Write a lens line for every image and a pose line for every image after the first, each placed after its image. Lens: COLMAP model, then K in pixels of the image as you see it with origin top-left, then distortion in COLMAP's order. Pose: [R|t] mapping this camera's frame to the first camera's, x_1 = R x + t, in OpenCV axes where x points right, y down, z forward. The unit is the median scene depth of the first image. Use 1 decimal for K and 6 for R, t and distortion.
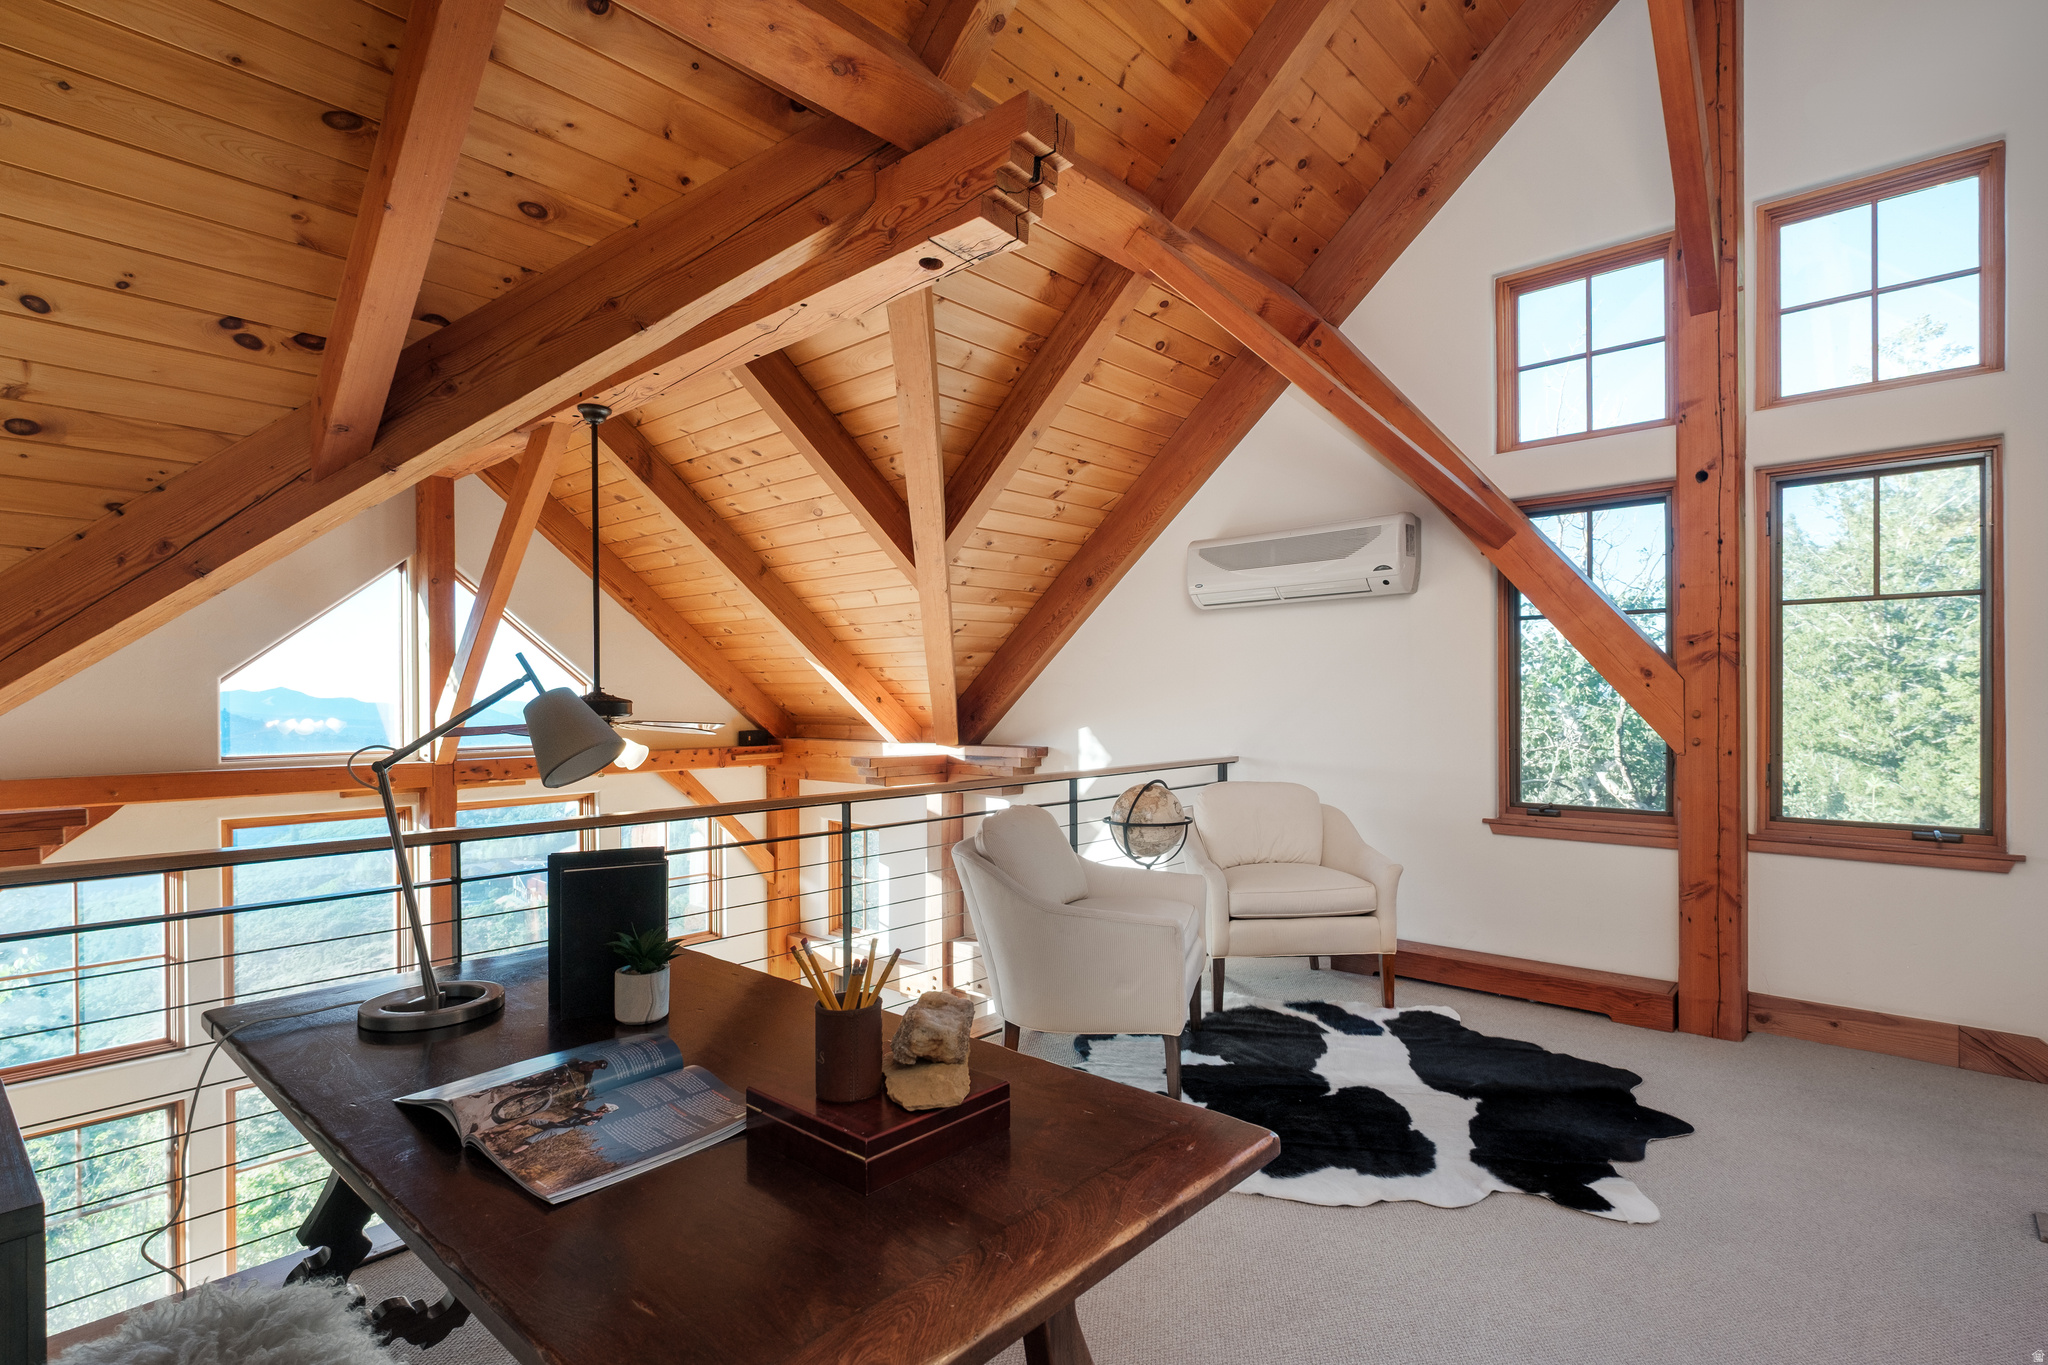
lens RADIAL K [[1009.4, 0, 1021.3], [0, 1009.4, 722.9], [0, 0, 1]] dist [0.001843, 0.000048]
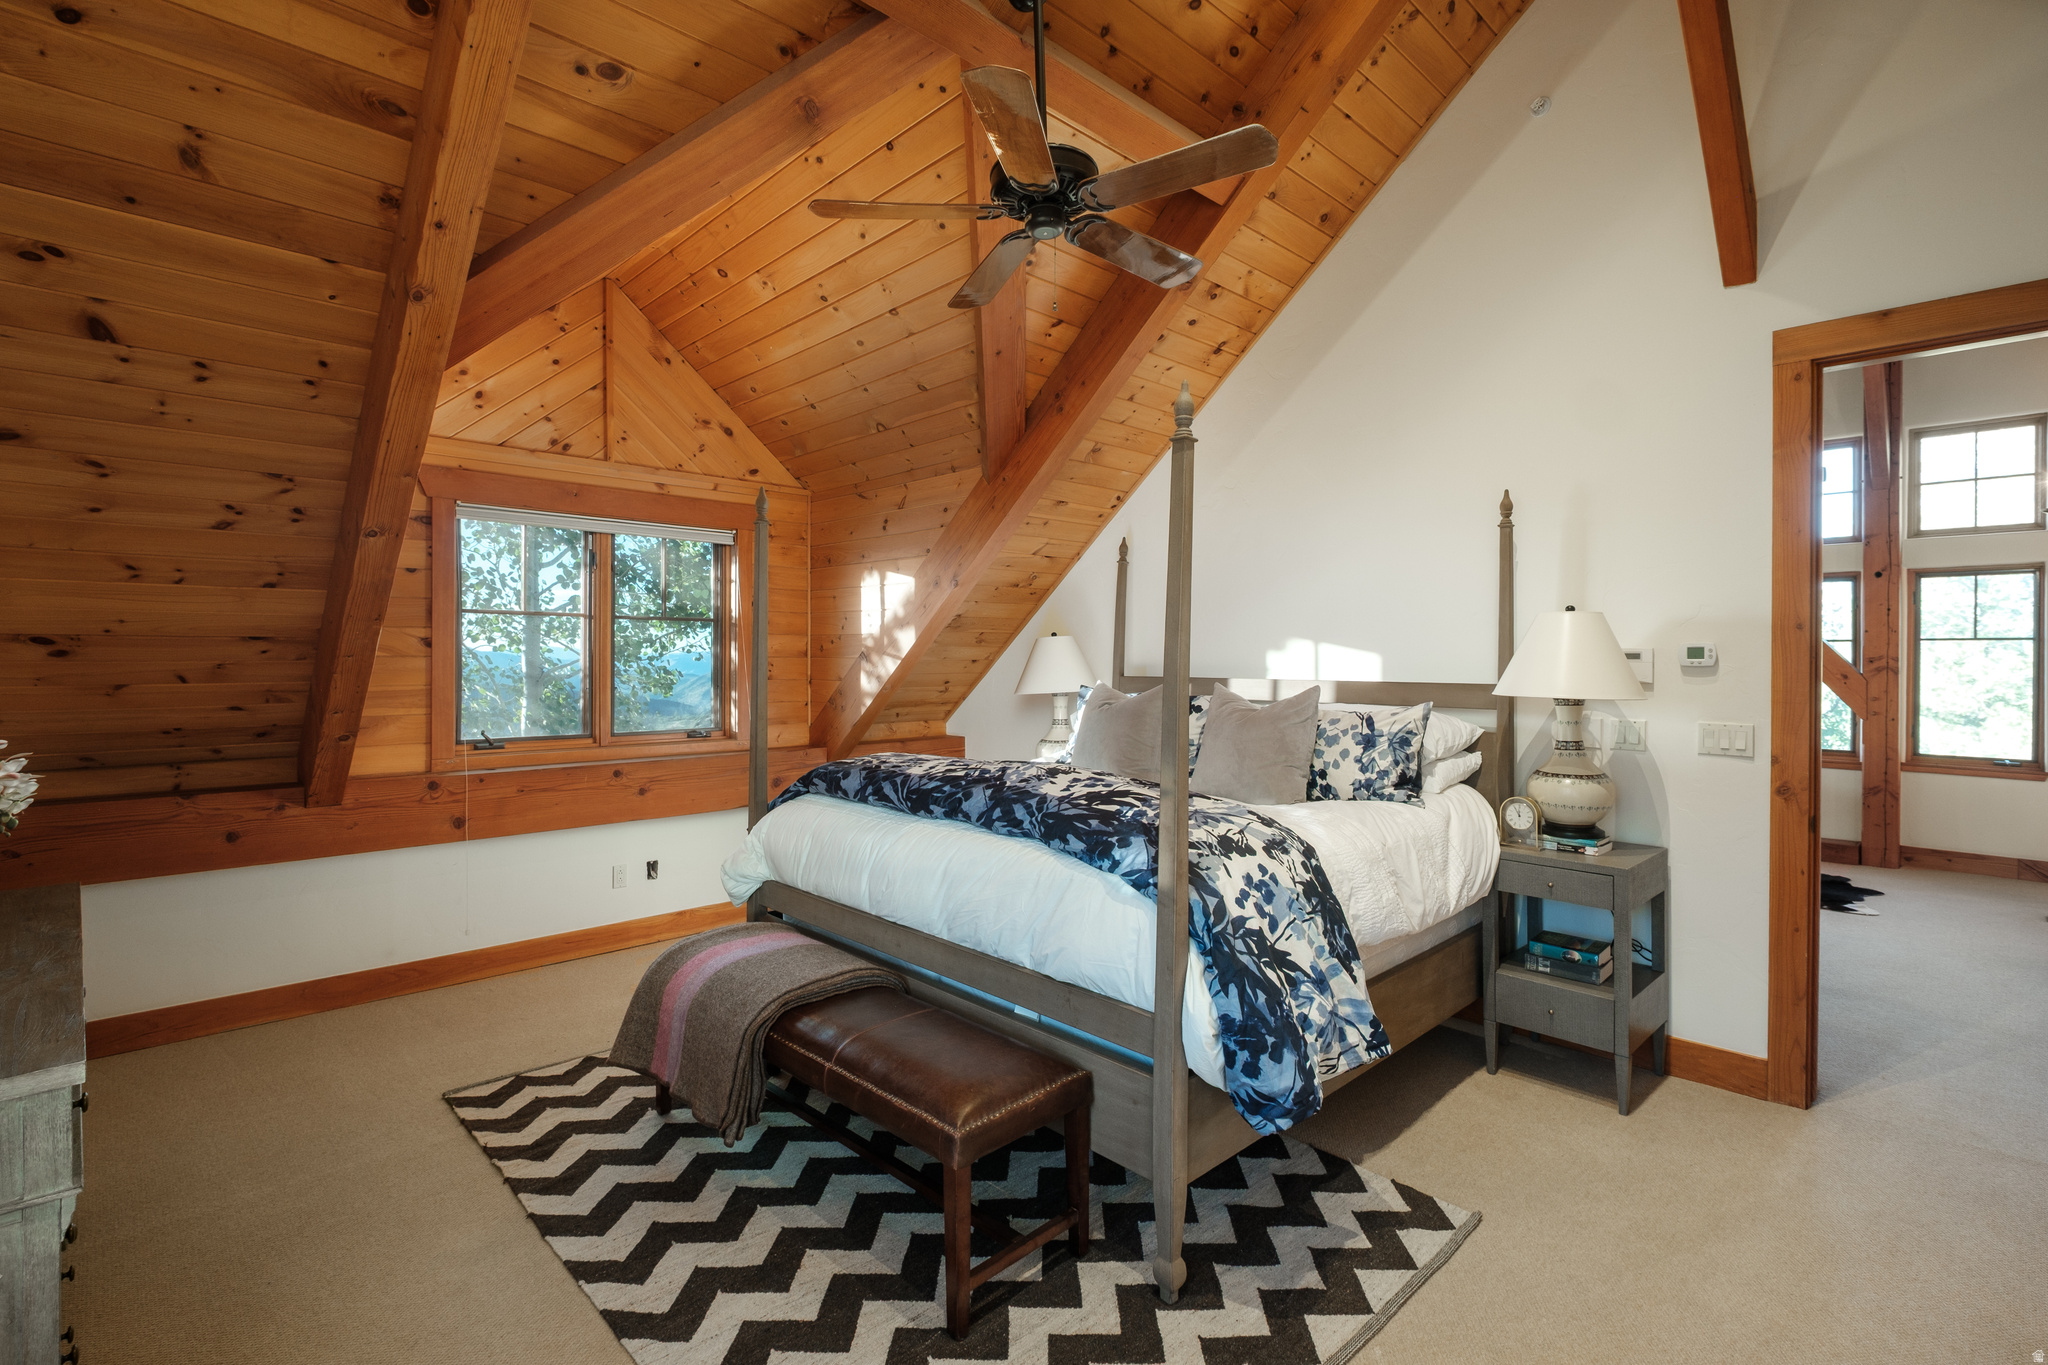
lens RADIAL K [[952.0, 0, 1024.0], [0, 952.0, 682.5], [0, 0, 1]] dist [-0.000685, -0.001320]
pose [[0.997258, 0.005576, -0.073798, -0.793340], [-0.005178, 0.999971, 0.005577, -0.041009], [0.073827, -0.005180, 0.997258, -0.901494]]
